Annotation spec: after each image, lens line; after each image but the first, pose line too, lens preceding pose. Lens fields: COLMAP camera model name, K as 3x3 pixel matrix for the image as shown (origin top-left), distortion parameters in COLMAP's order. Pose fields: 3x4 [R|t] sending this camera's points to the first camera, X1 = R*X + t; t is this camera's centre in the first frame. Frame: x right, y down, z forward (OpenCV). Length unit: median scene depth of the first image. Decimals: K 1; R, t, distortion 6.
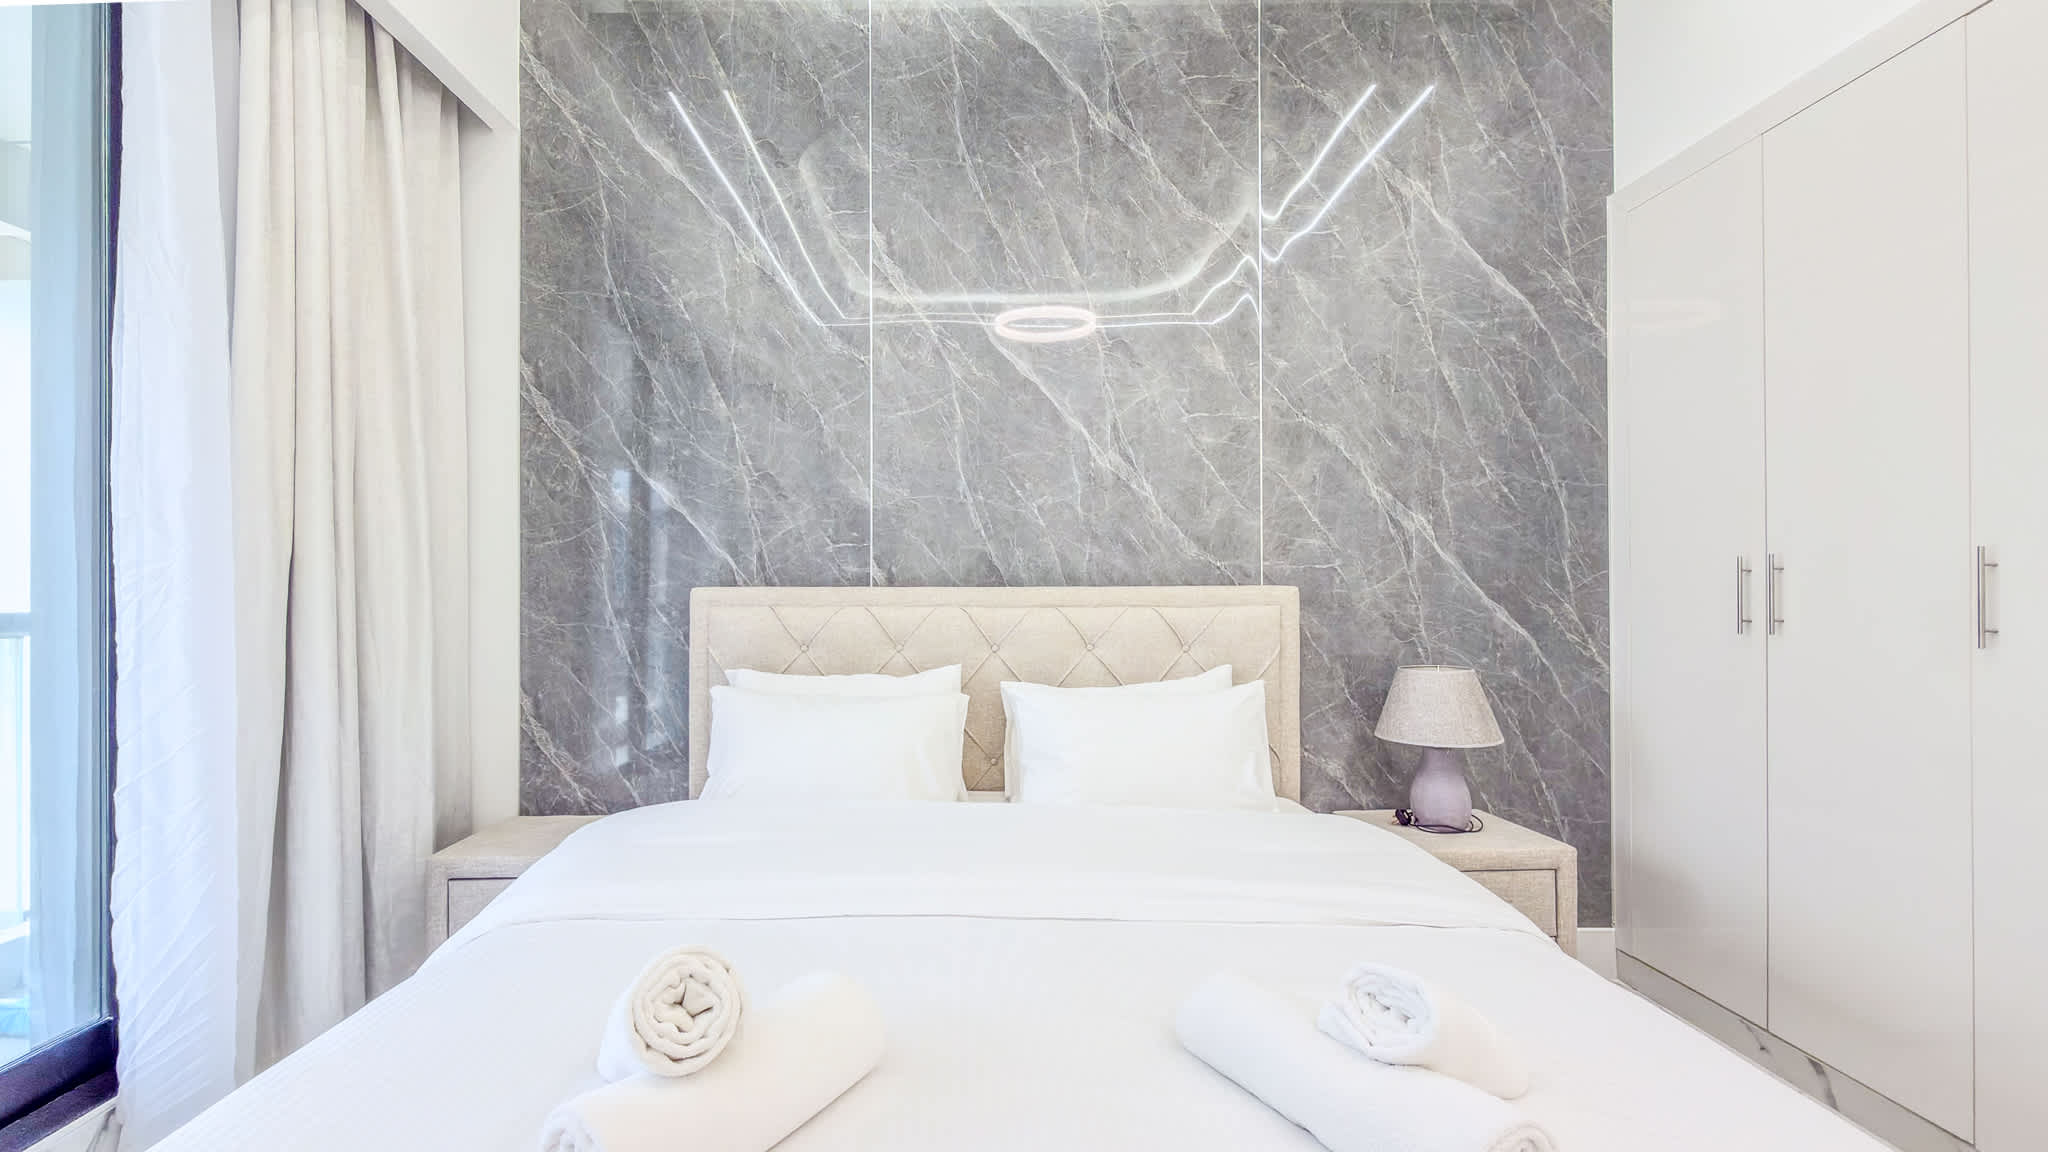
lens RADIAL K [[848.5, 0, 1012.0], [0, 848.5, 583.5], [0, 0, 1]] dist [0.001453, 0.000030]
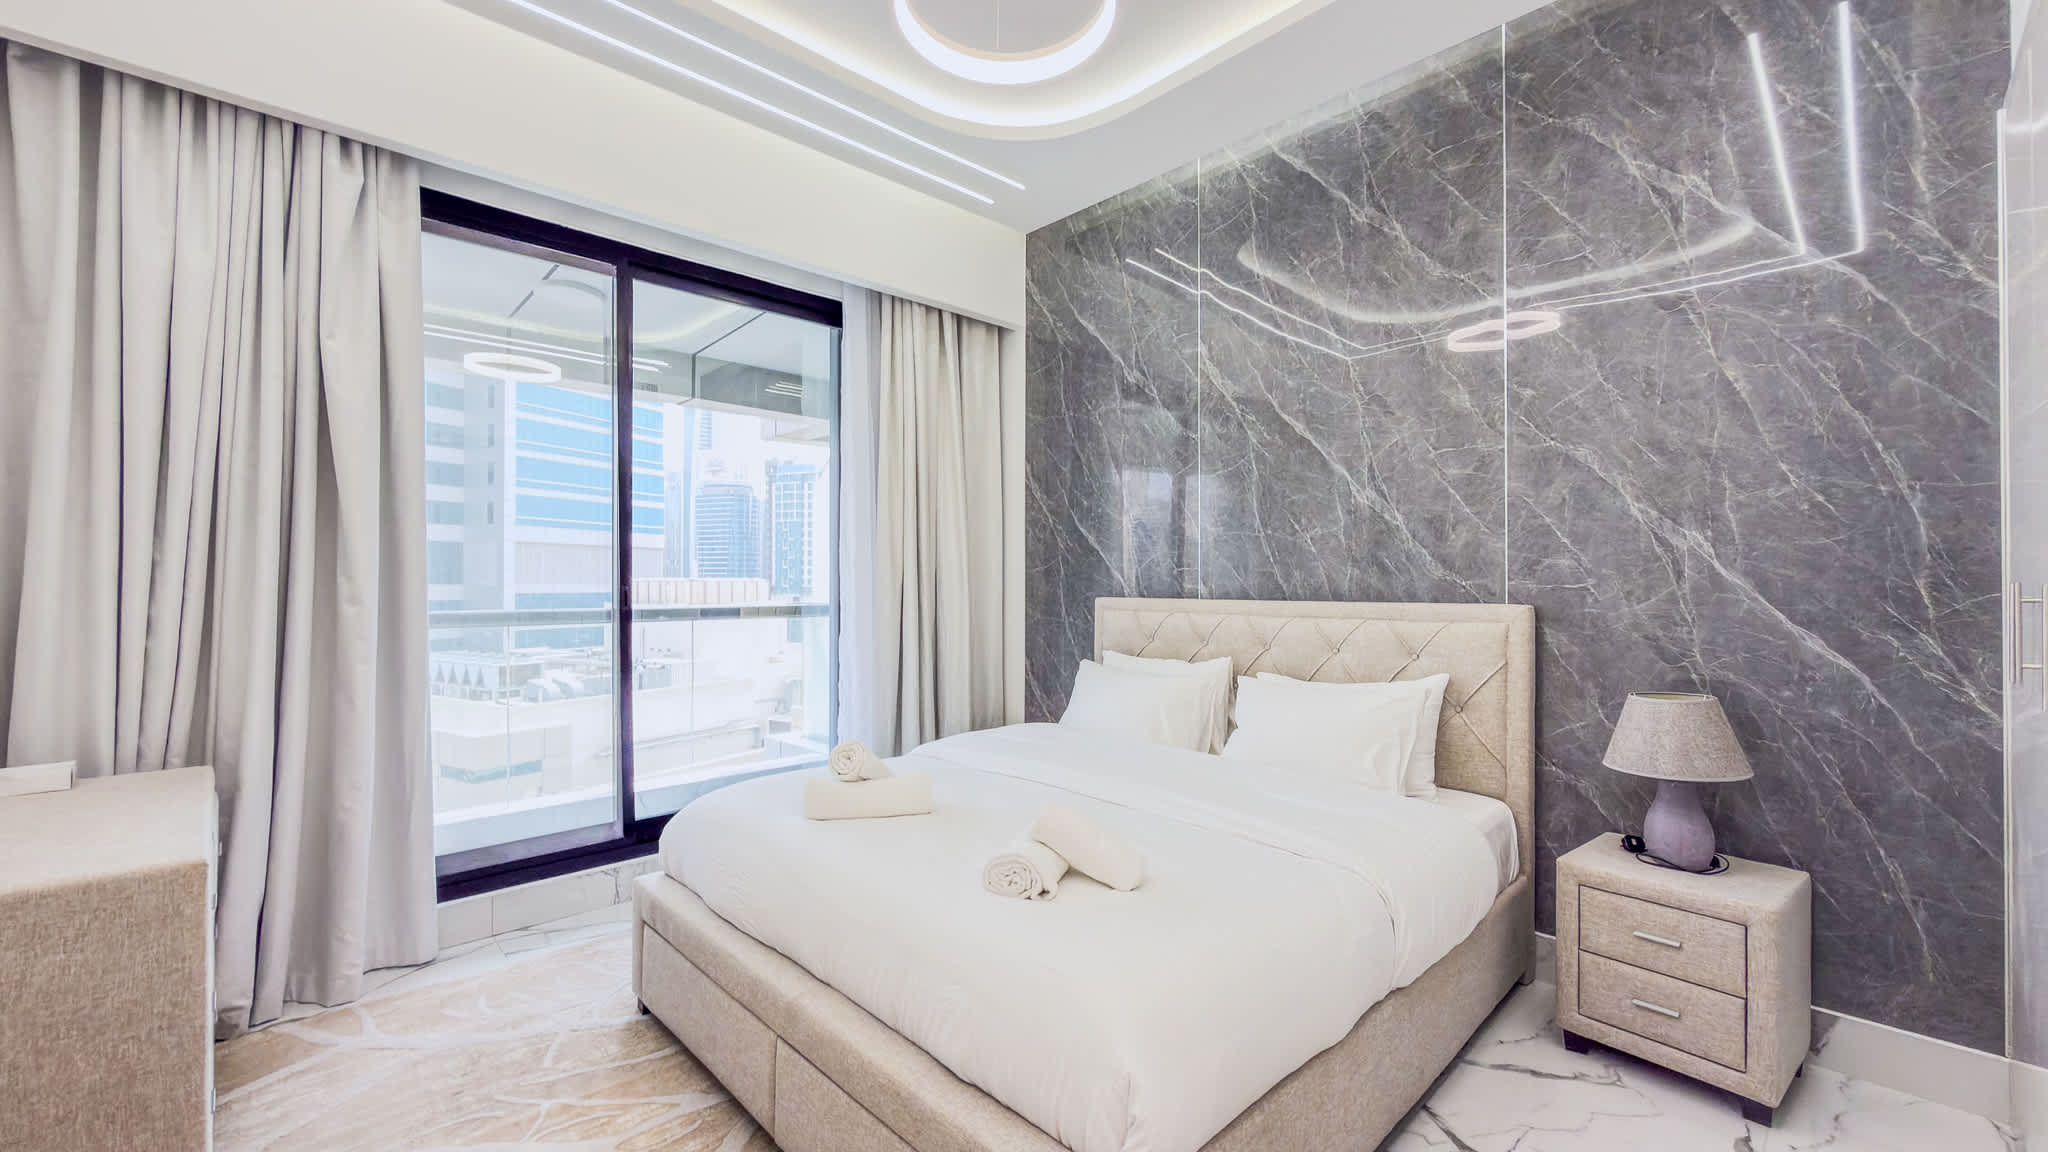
lens RADIAL K [[848.5, 0, 1018.8], [0, 848.5, 566.5], [0, 0, 1]] dist [0.001453, 0.000030]
pose [[0.688708, -0.010996, -0.724955, 0.644157], [0.004303, 0.999929, -0.011080, -0.035123], [0.725026, 0.004511, 0.688707, -0.180316]]
